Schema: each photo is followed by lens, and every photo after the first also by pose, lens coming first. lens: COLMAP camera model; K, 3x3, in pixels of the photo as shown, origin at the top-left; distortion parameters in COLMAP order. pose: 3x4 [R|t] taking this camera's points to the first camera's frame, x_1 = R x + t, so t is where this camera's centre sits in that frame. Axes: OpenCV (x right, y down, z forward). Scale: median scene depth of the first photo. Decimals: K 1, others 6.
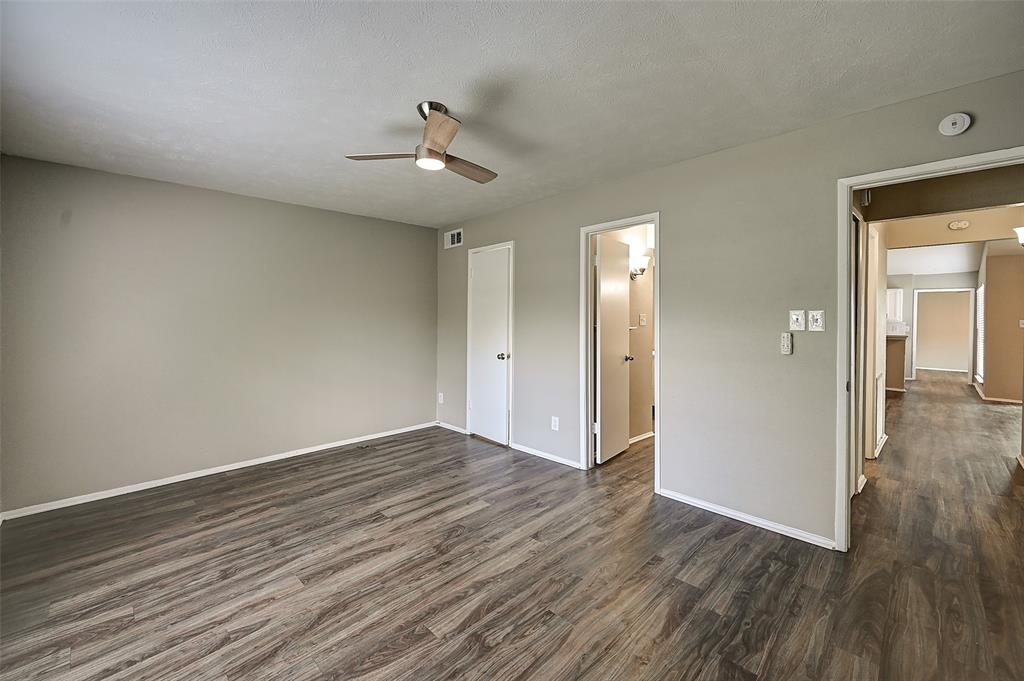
lens RADIAL K [[415.6, 0, 521.6], [0, 415.6, 320.5], [0, 0, 1]] dist [-0.002017, -0.000187]
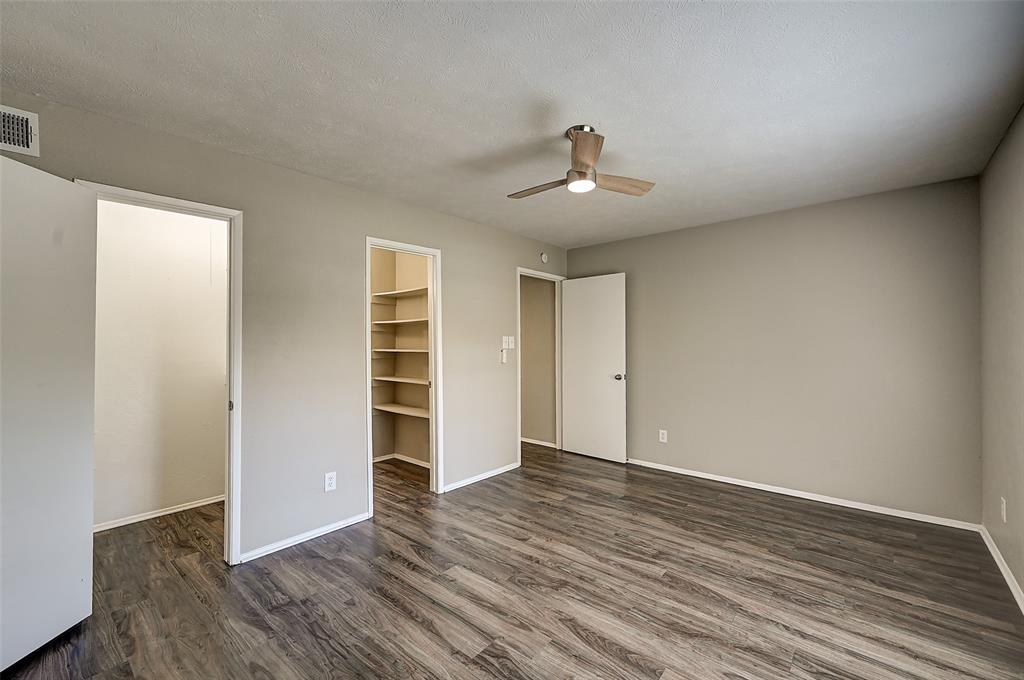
lens RADIAL K [[416.4, 0, 512.0], [0, 416.4, 340.0], [0, 0, 1]] dist [-0.000891, -0.000096]
pose [[-0.057372, 0.006441, 0.998332, -1.143311], [0.010412, 0.999929, -0.005853, -0.007589], [-0.998299, 0.010059, -0.057435, 1.154659]]
